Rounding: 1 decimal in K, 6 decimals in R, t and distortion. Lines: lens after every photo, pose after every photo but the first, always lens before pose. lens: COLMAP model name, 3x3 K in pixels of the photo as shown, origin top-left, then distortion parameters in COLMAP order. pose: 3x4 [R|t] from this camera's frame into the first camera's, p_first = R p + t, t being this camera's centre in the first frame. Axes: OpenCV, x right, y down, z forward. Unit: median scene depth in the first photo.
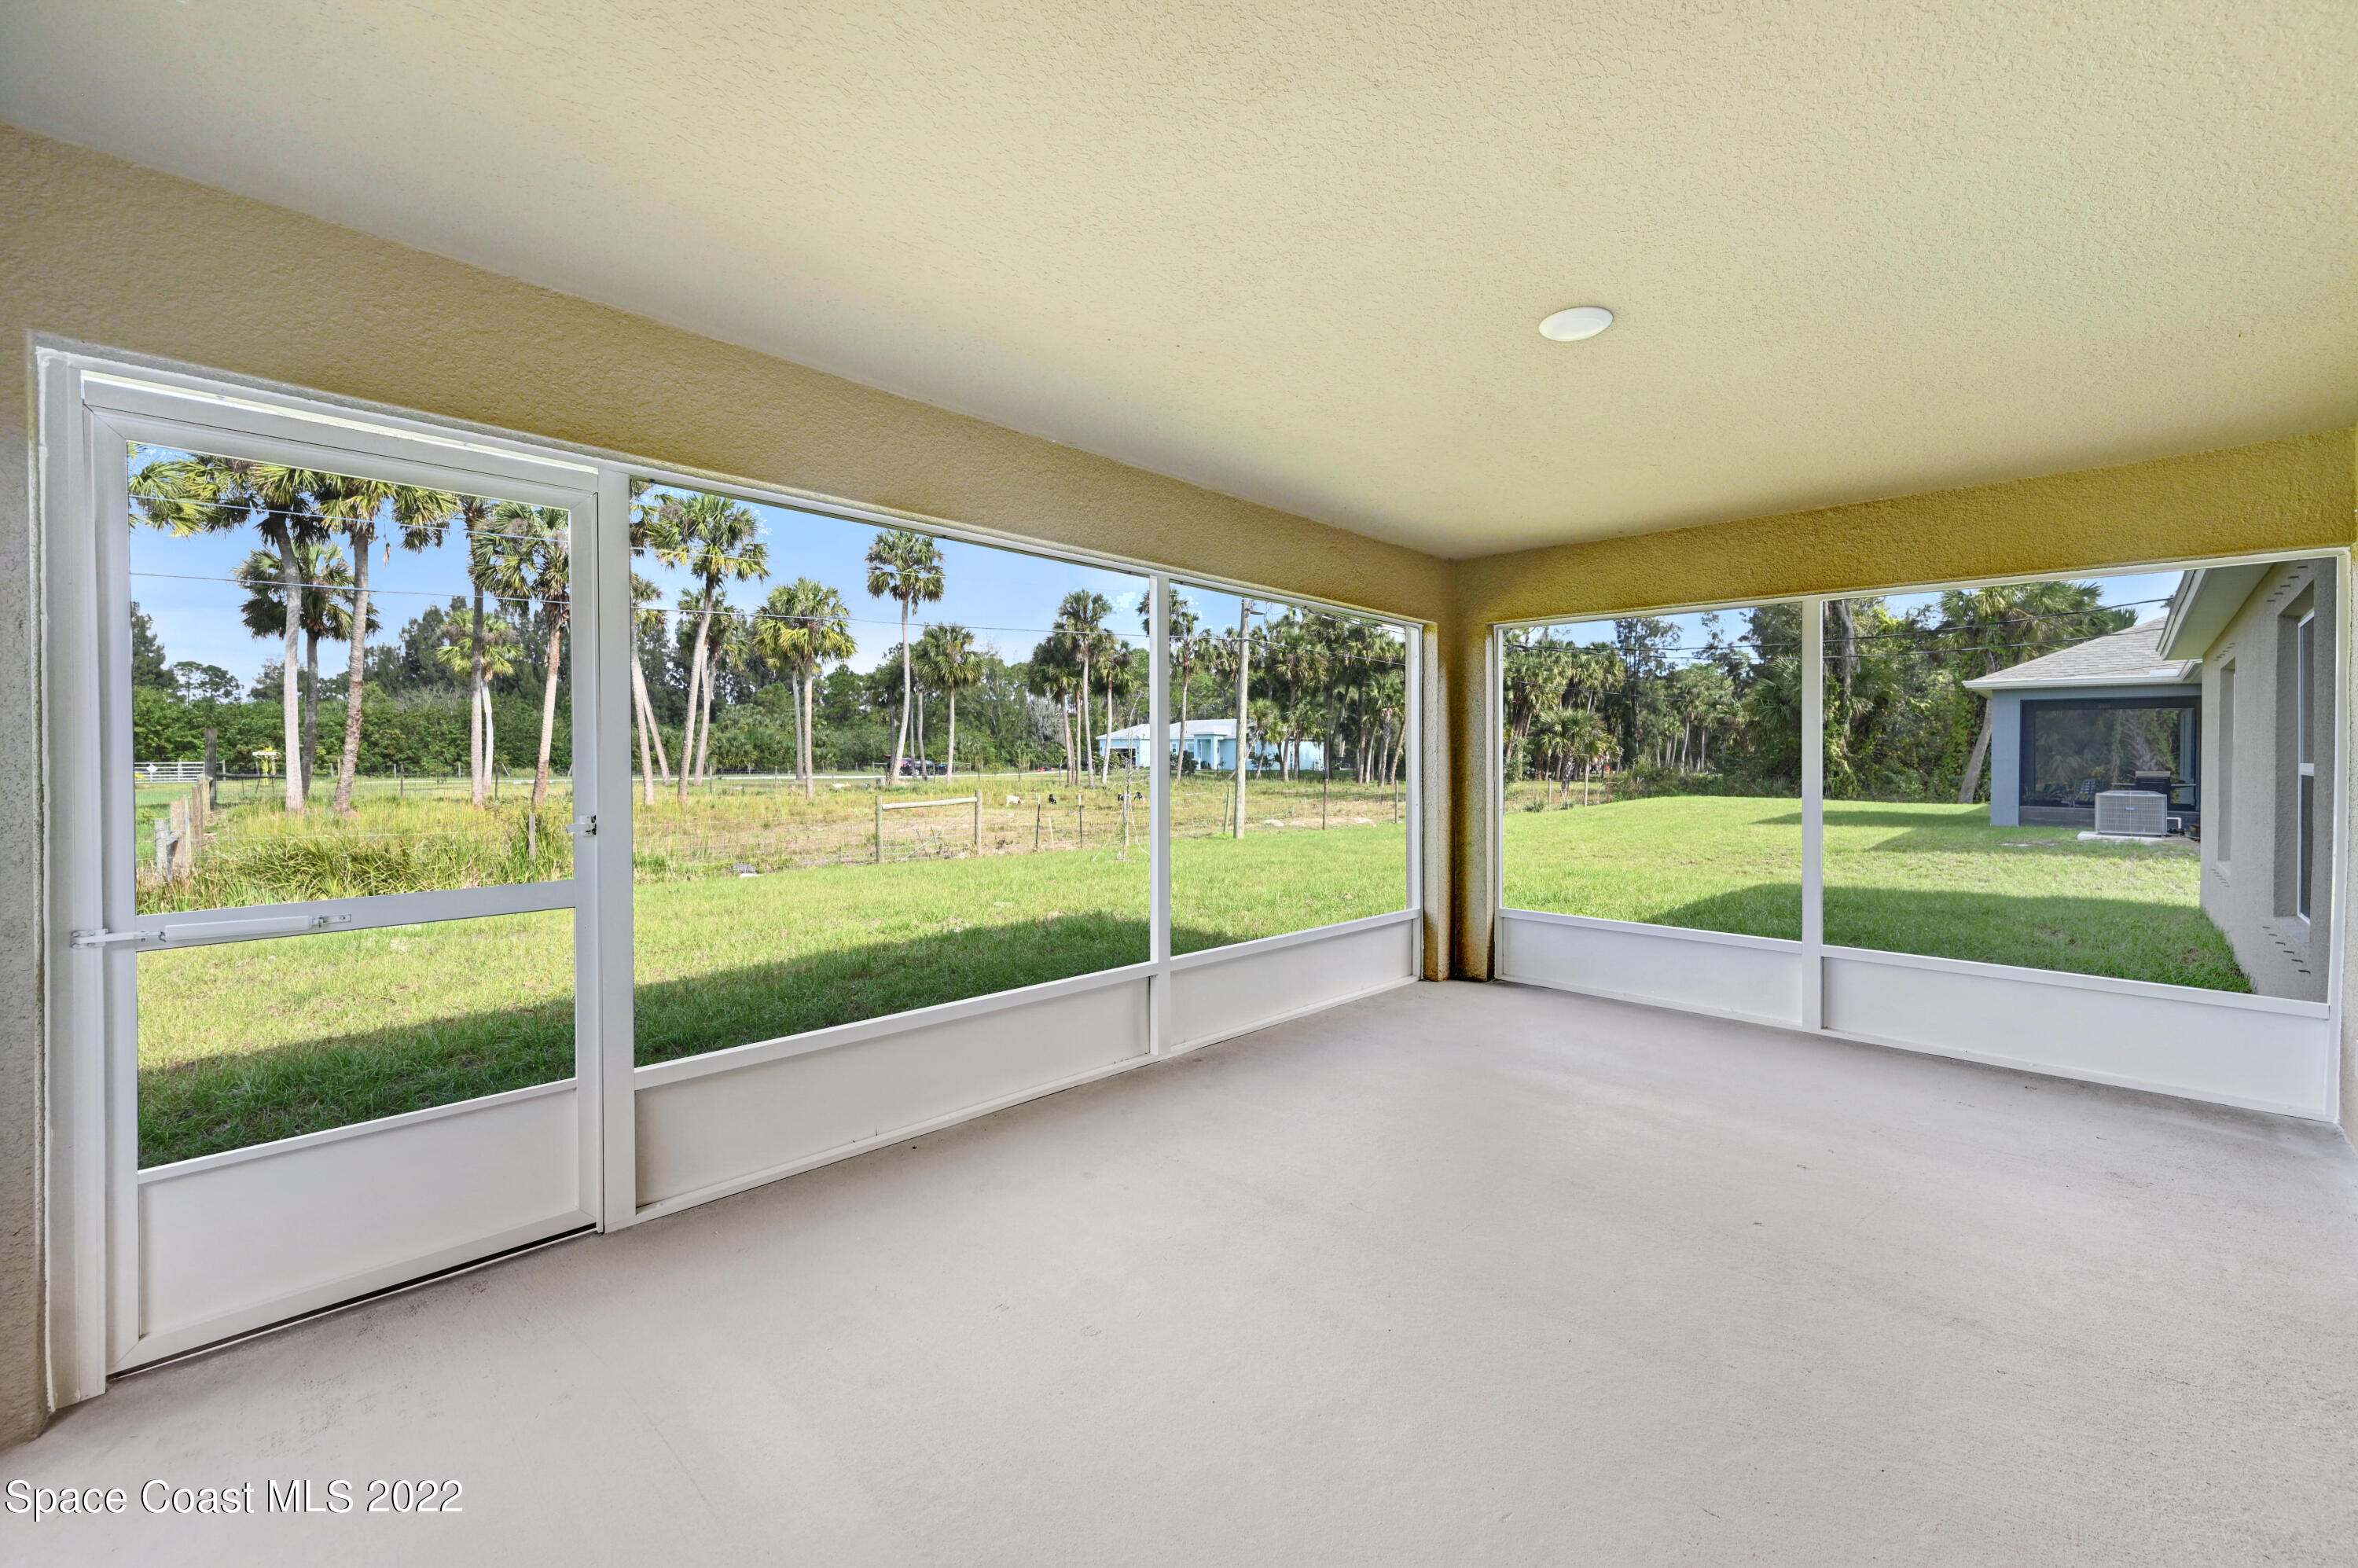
lens RADIAL K [[951.1, 0, 1179.0], [0, 951.1, 784.0], [0, 0, 1]] dist [-0.000205, 0.000081]
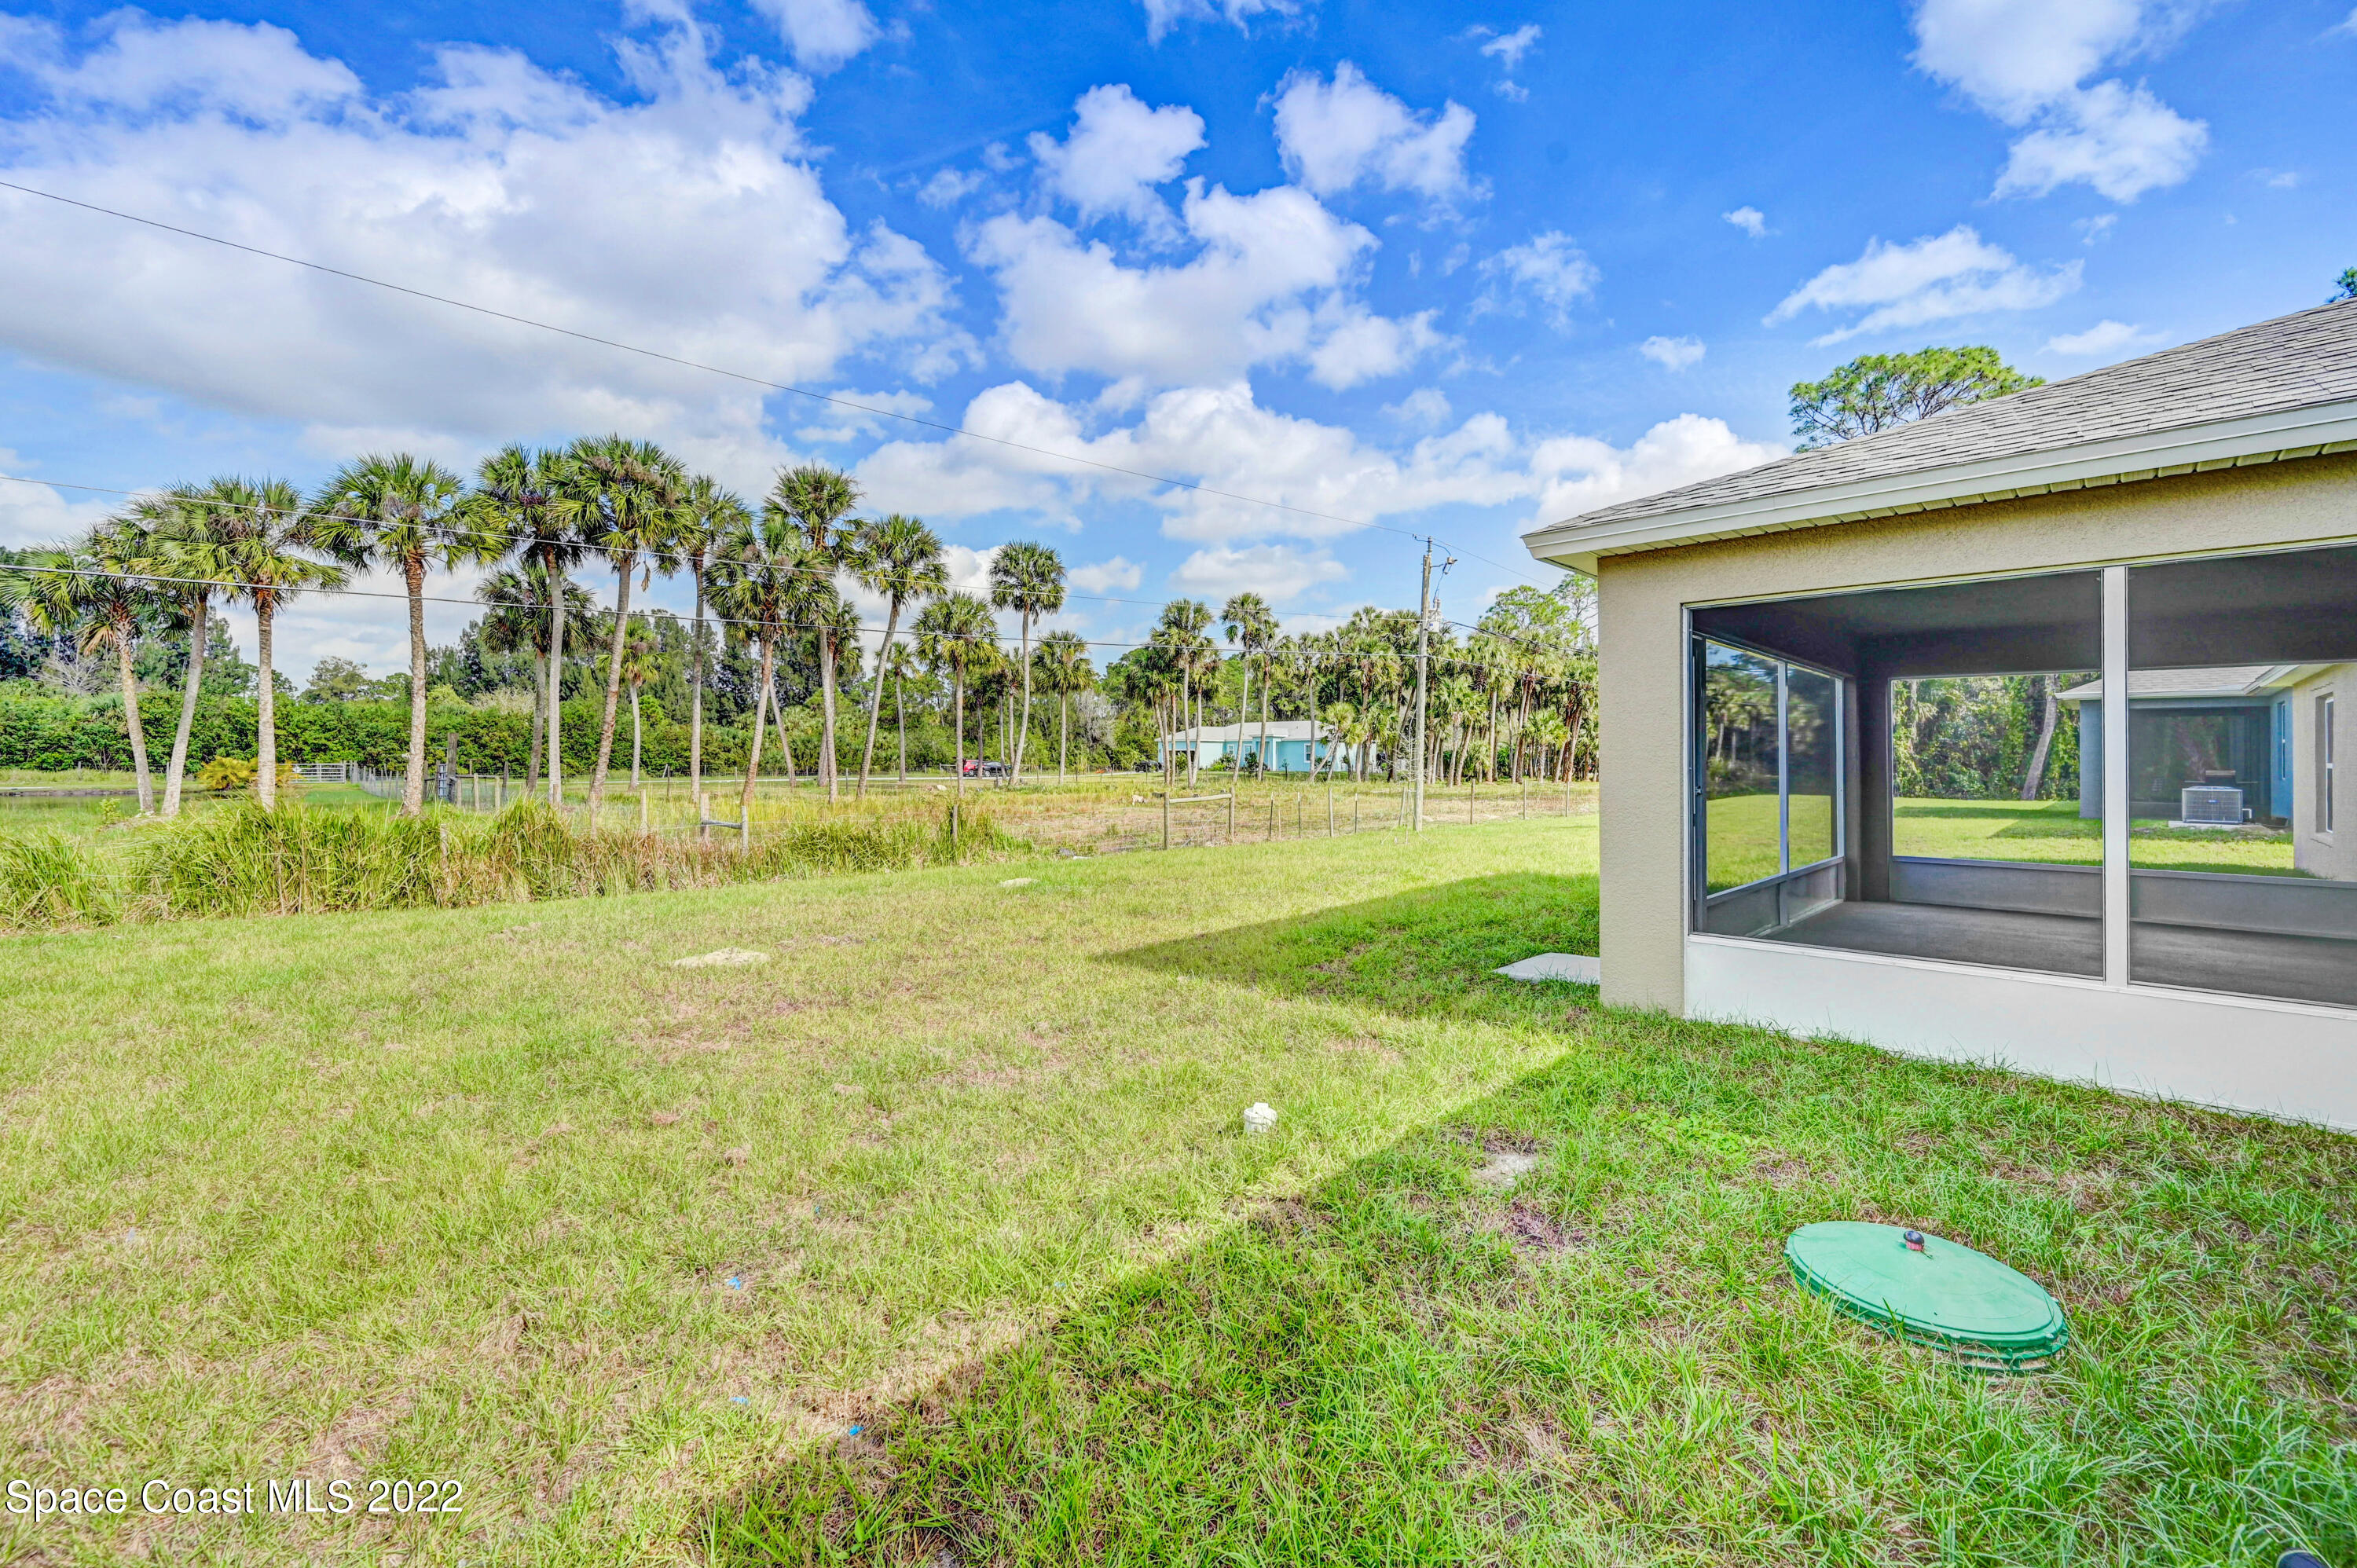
lens RADIAL K [[978.5, 0, 1179.7], [0, 978.5, 775.2], [0, 0, 1]] dist [-0.000699, -0.000284]
pose [[0.999981, -0.000434, 0.006184, -0.113083], [0.000501, 0.999940, -0.010958, 0.001948], [-0.006179, 0.010961, 0.999921, -0.083035]]
